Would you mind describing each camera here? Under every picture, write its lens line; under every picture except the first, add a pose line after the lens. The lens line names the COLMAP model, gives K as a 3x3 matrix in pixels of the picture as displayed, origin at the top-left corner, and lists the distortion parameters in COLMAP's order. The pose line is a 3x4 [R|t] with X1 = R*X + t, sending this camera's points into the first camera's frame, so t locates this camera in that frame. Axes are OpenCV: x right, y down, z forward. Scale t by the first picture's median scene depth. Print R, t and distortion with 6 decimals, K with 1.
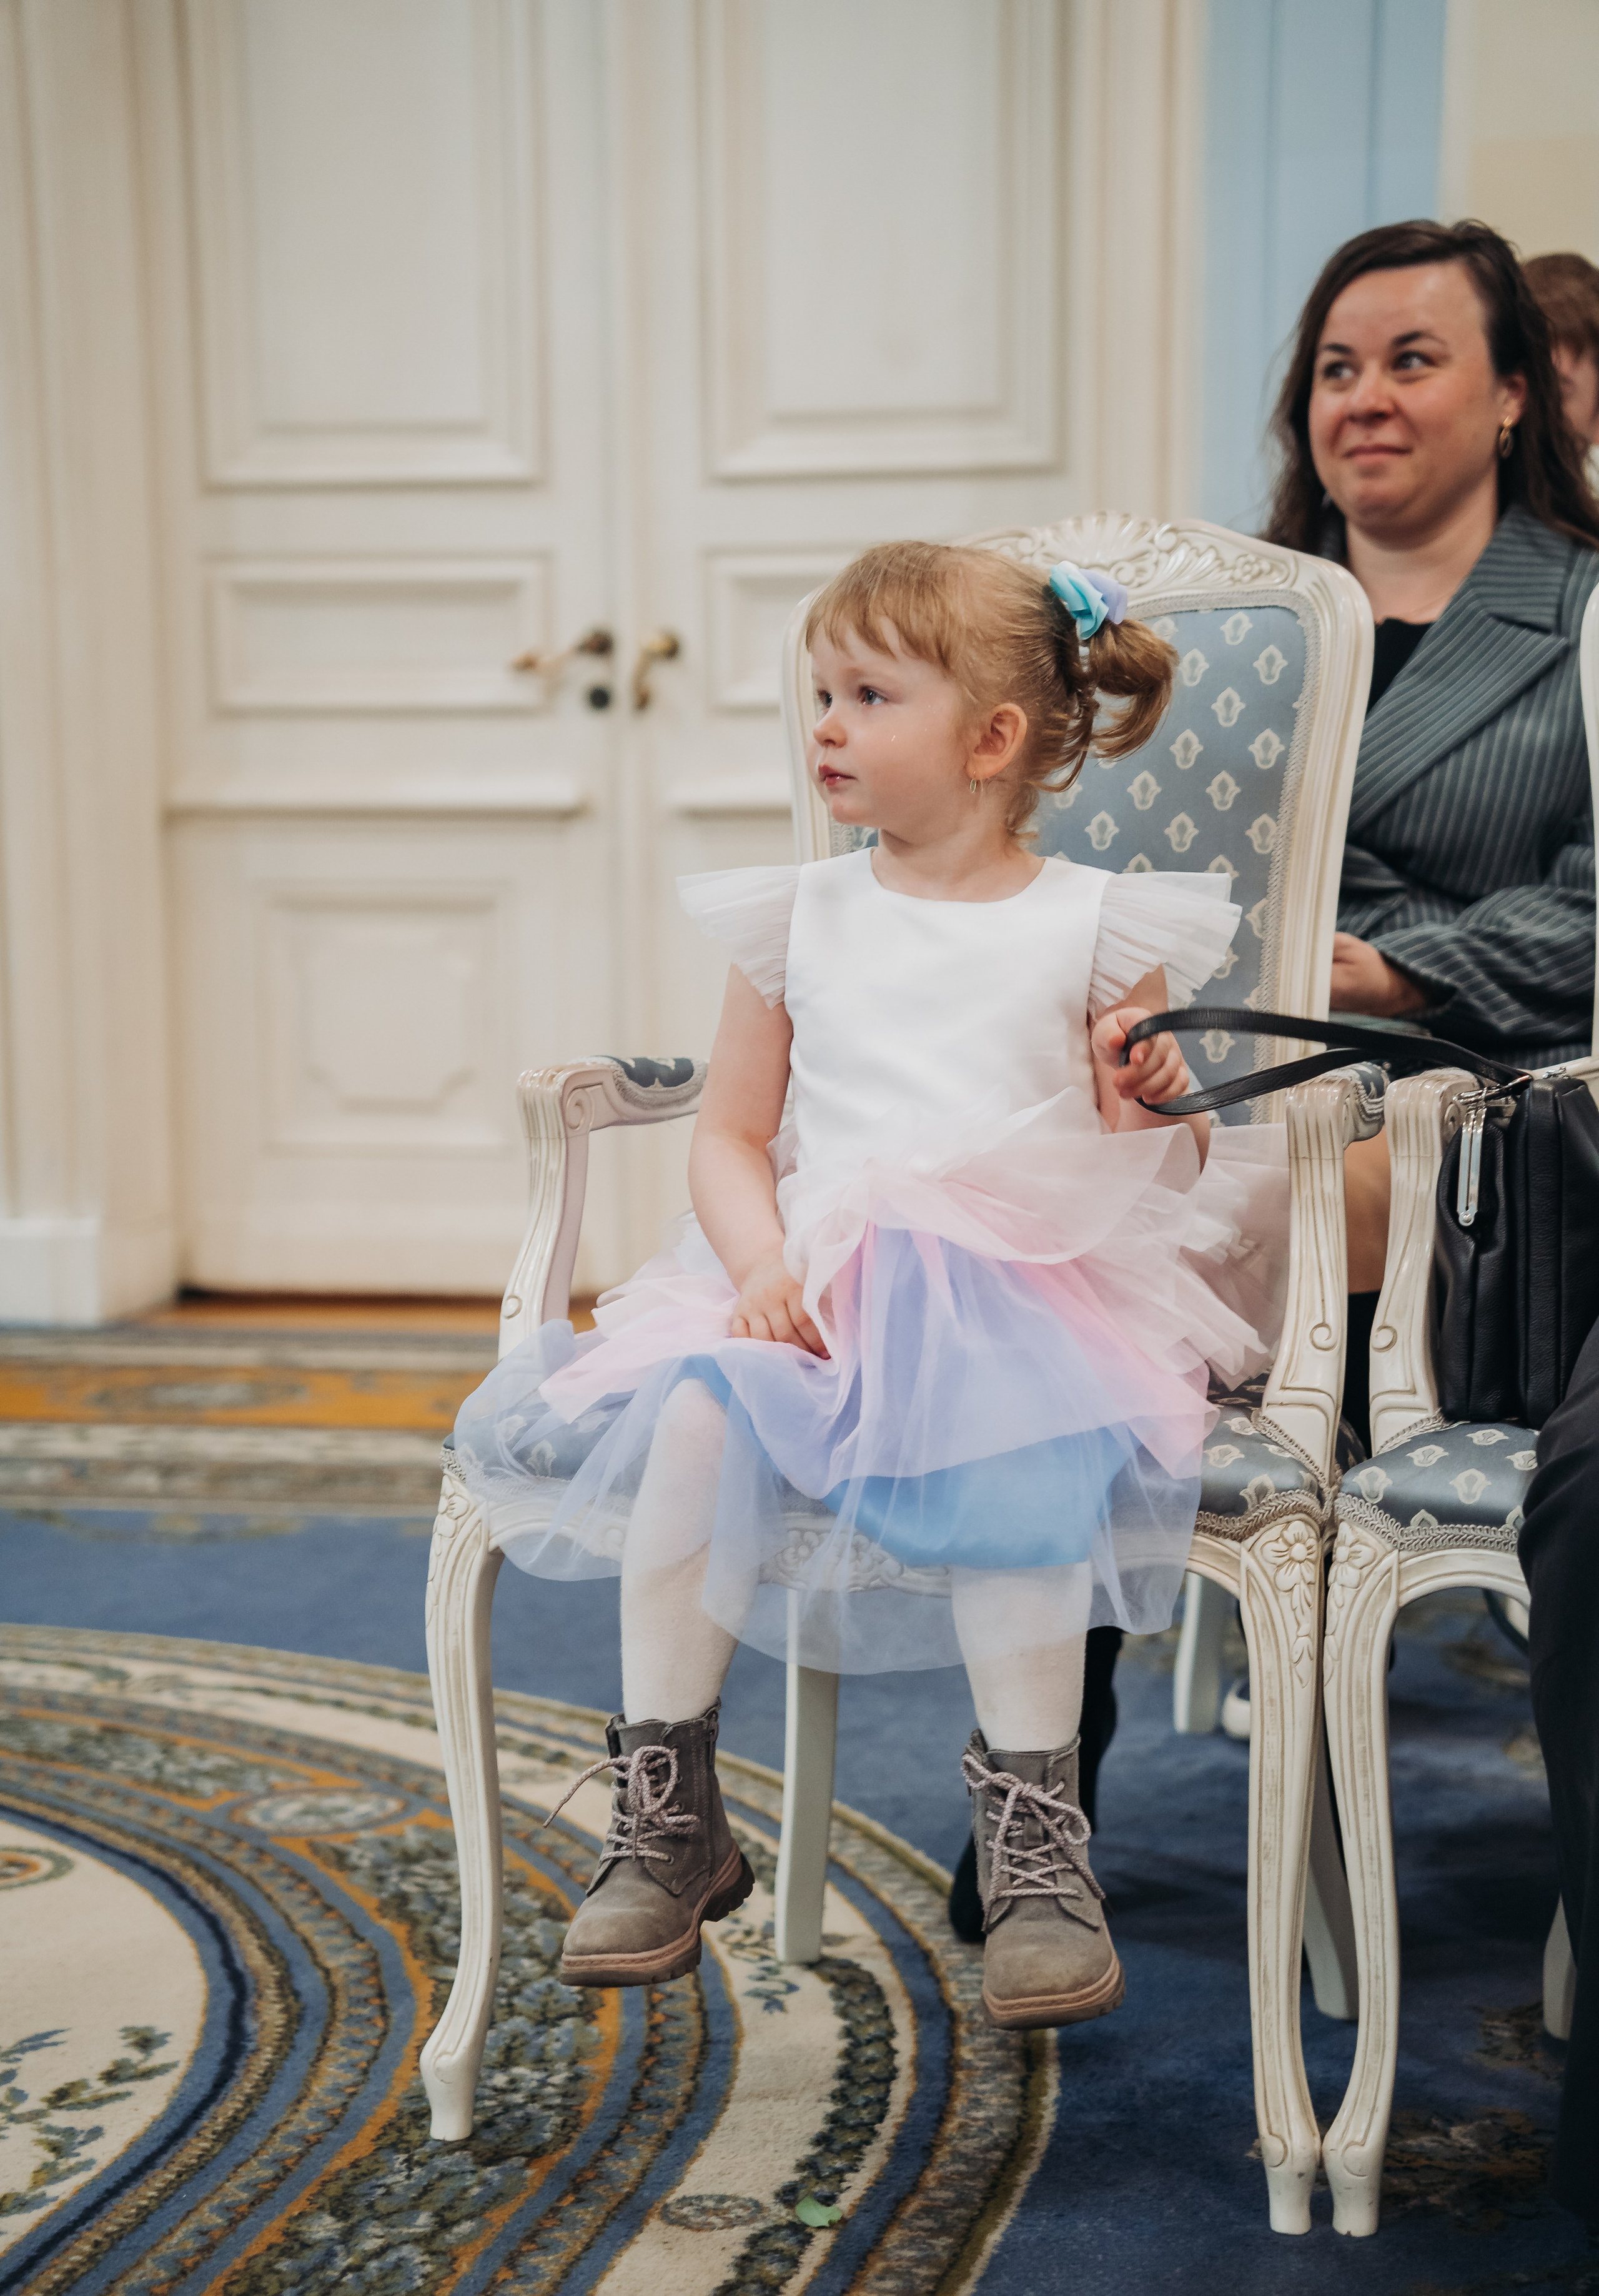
lens RADIAL K [[4601.8, 0, 780.2], [0, 4601.8, 1145.9], [0, 0, 1]] dist [0.471384, 0.219635]
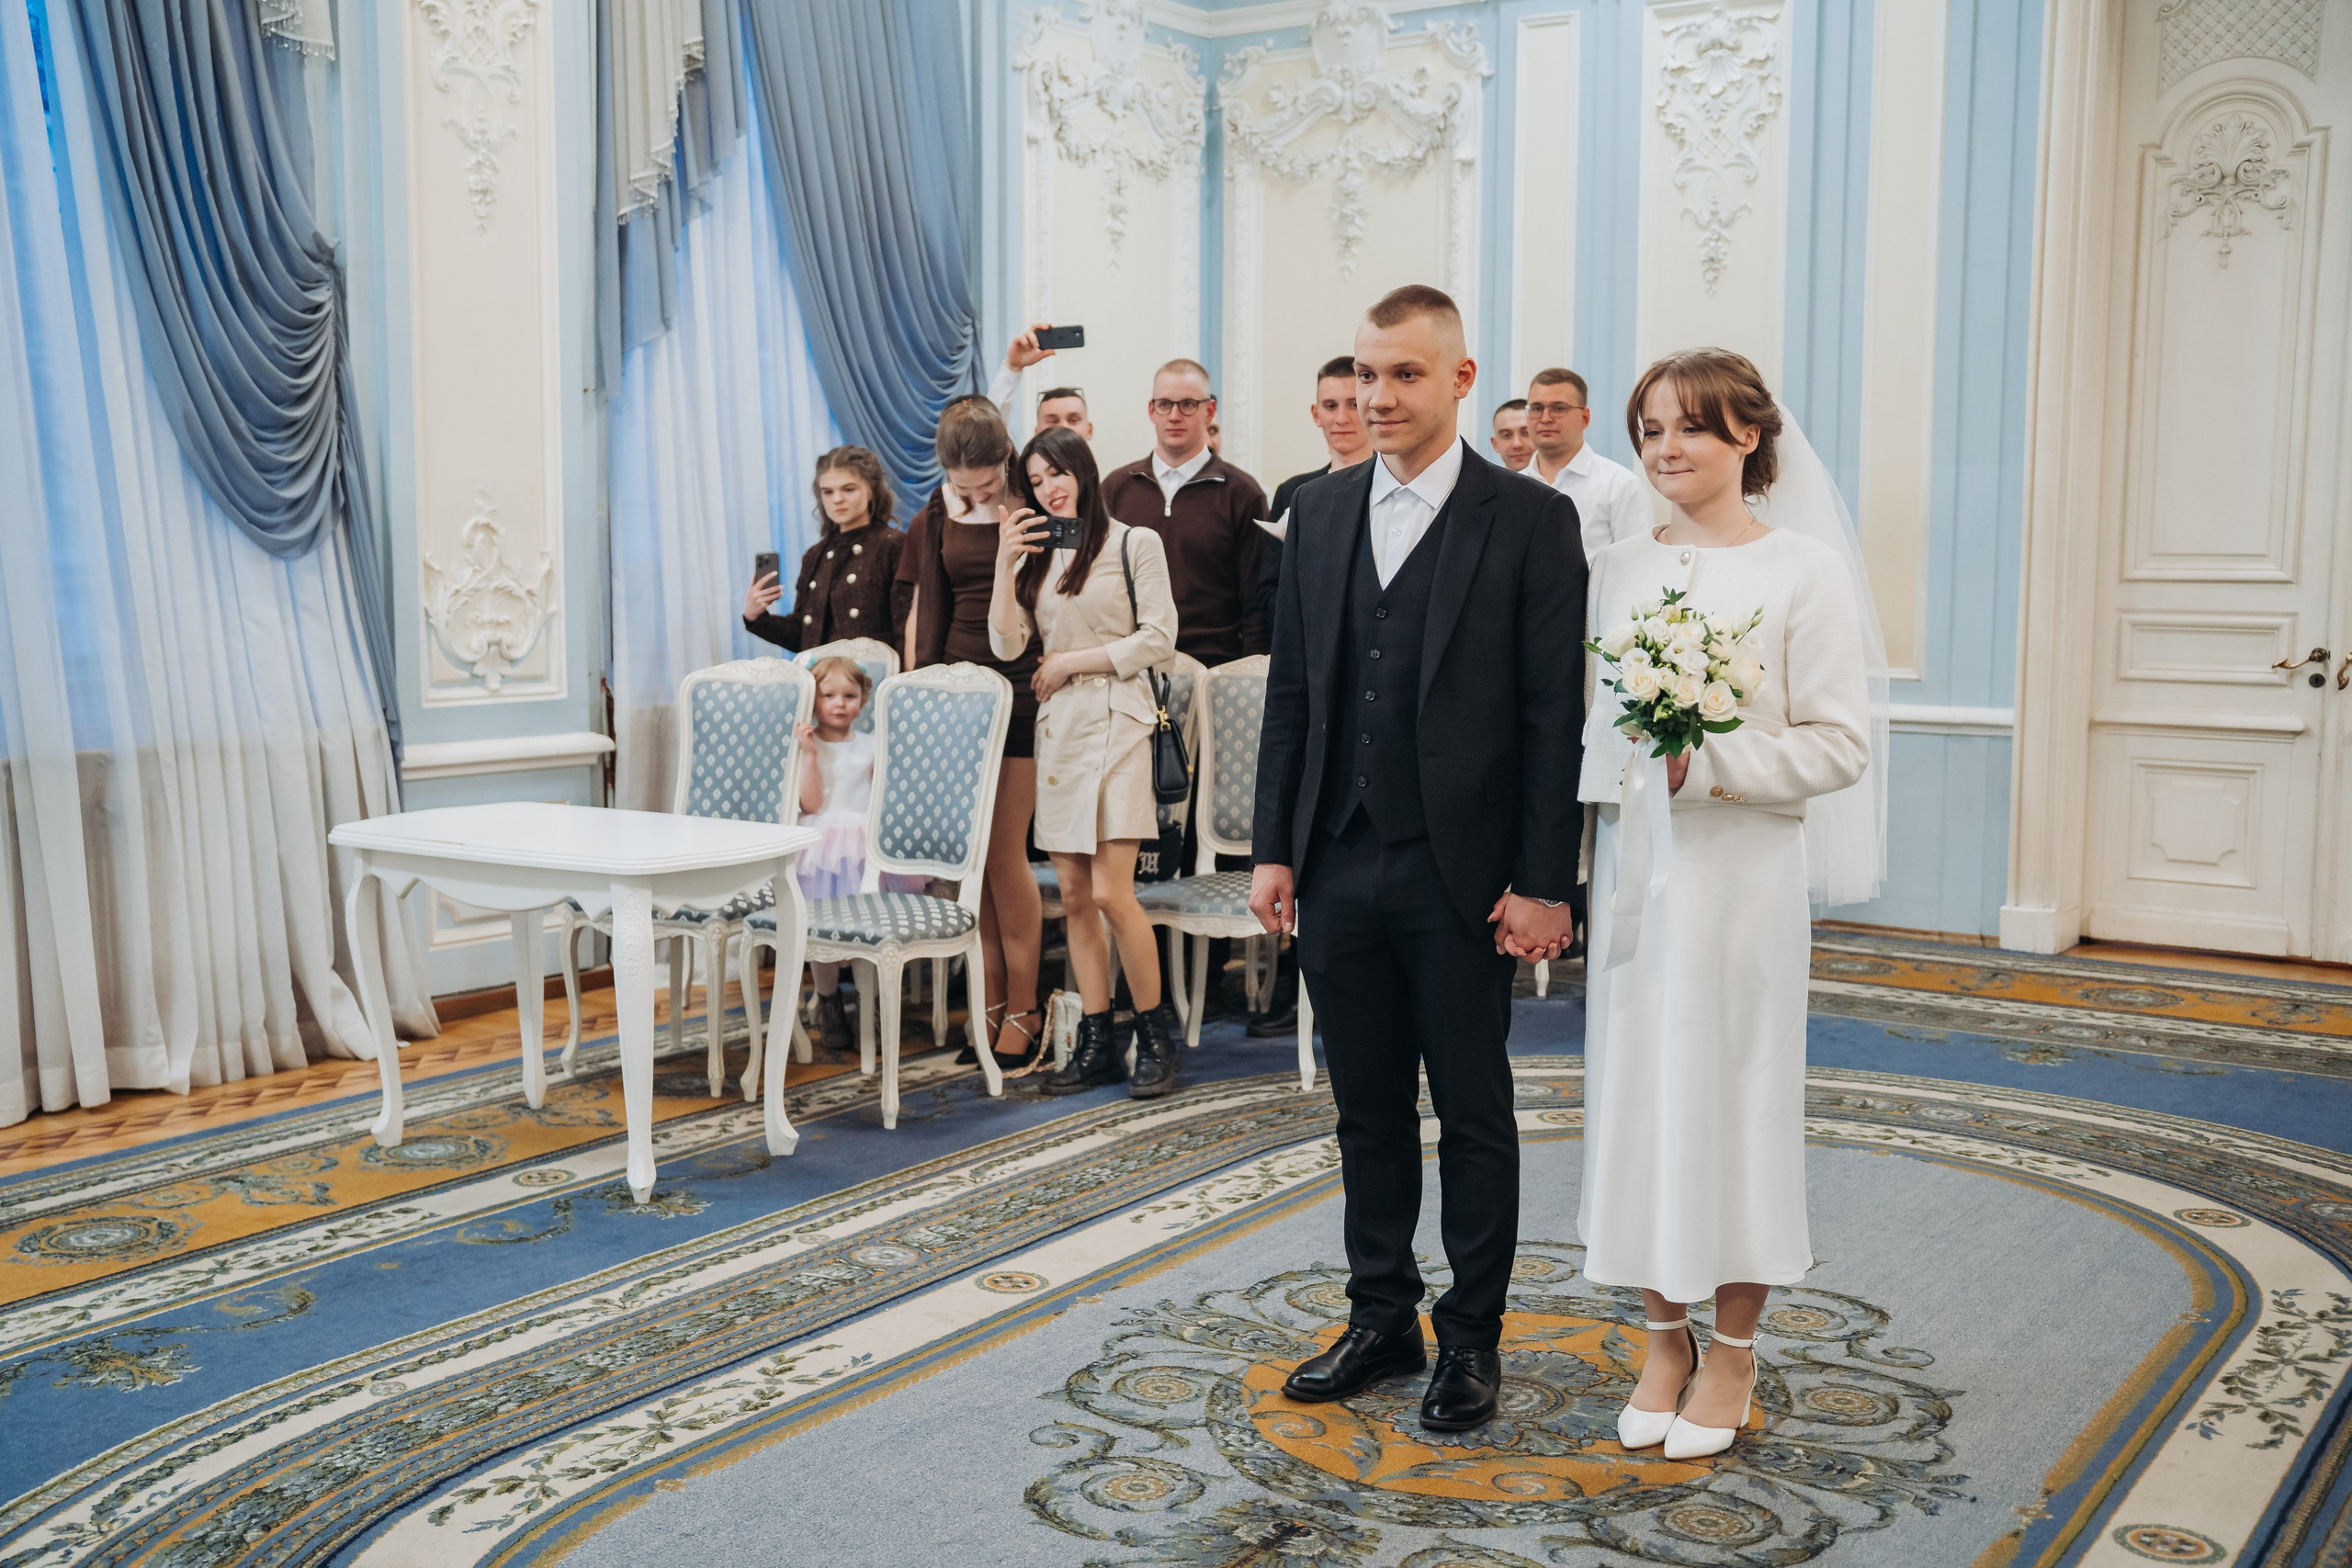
lens RADIAL K [[2465.5, 0, 1173.3], [0, 2465.5, 781.9], [0, 0, 1]] dist [-0.111044, 0.377259]
pose [[0.933661, 0.055426, -0.353844, -0.273711], [-0.052992, 0.998457, 0.016572, -0.086773], [0.354216, 0.003278, 0.935158, -0.514217]]
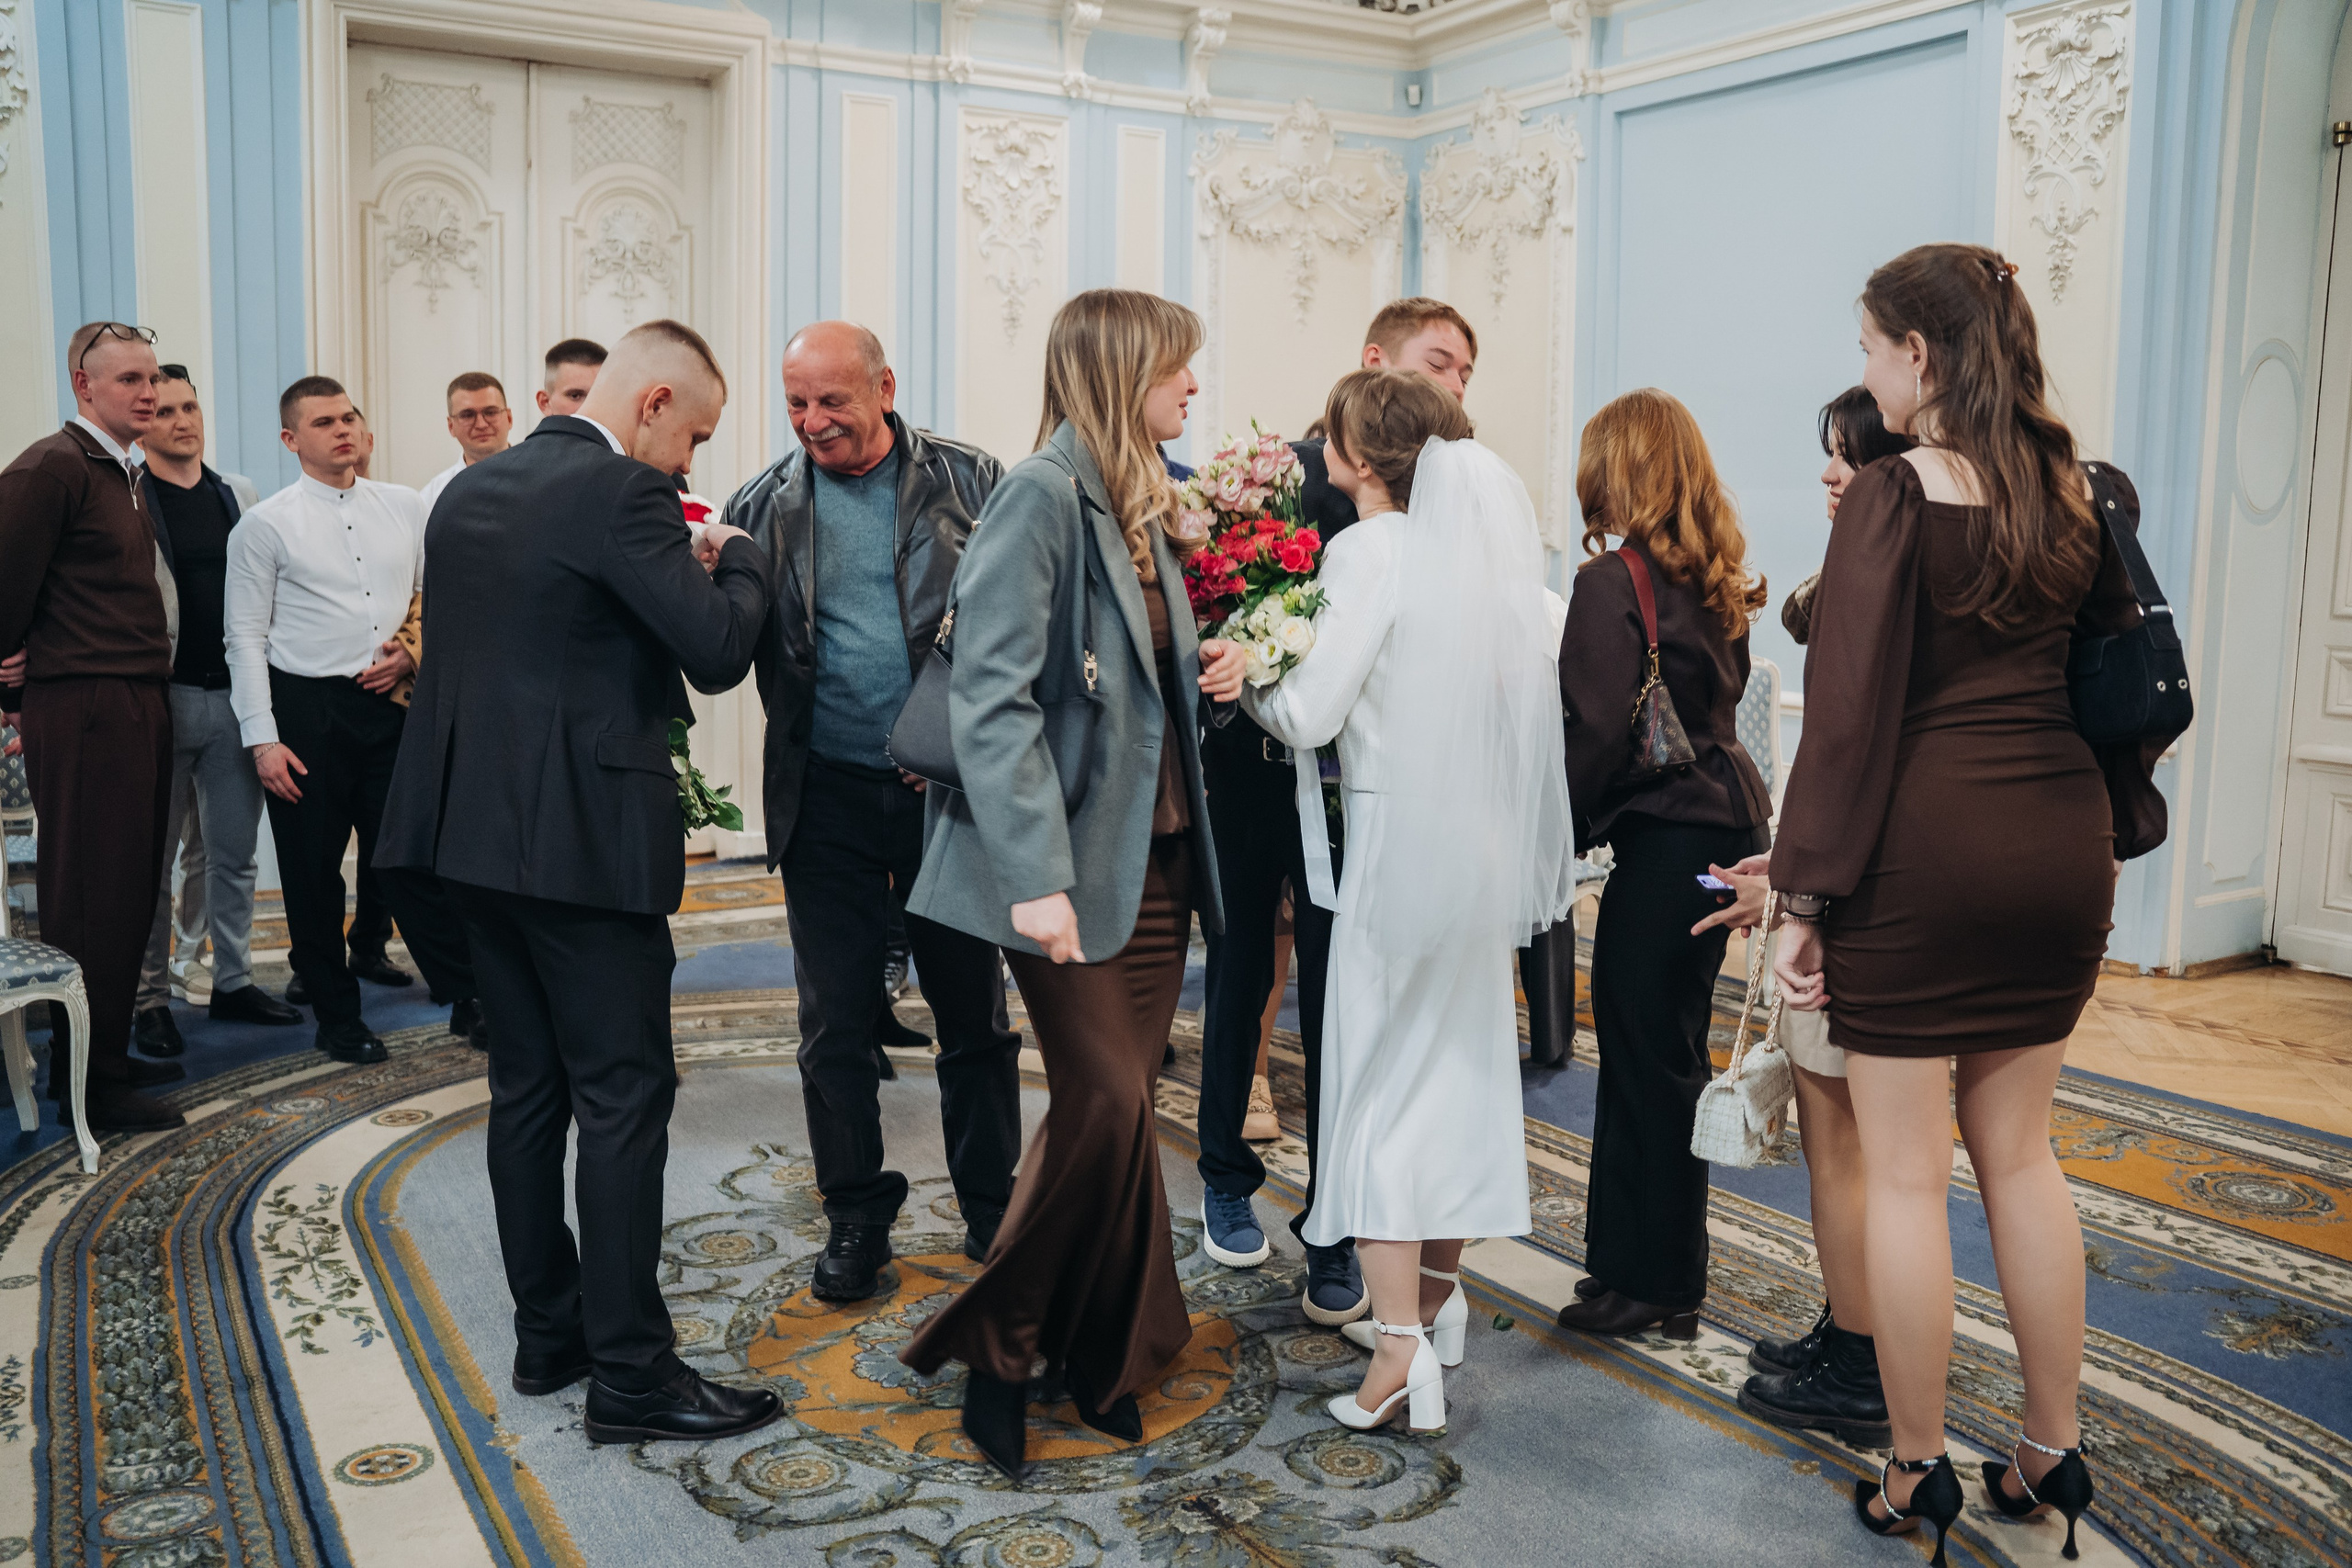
lens RADIAL K [[1902.7, 0, 1176.0], [0, 1902.7, 784.0], [0, 0, 1]] dist [-0.197179, 0.173921]
pose [[0.708776, -0.065756, 0.702363, -1.141212], [0.045098, 0.997833, 0.047908, -0.108062], [-0.703991, -0.002281, 0.710205, -0.084206]]
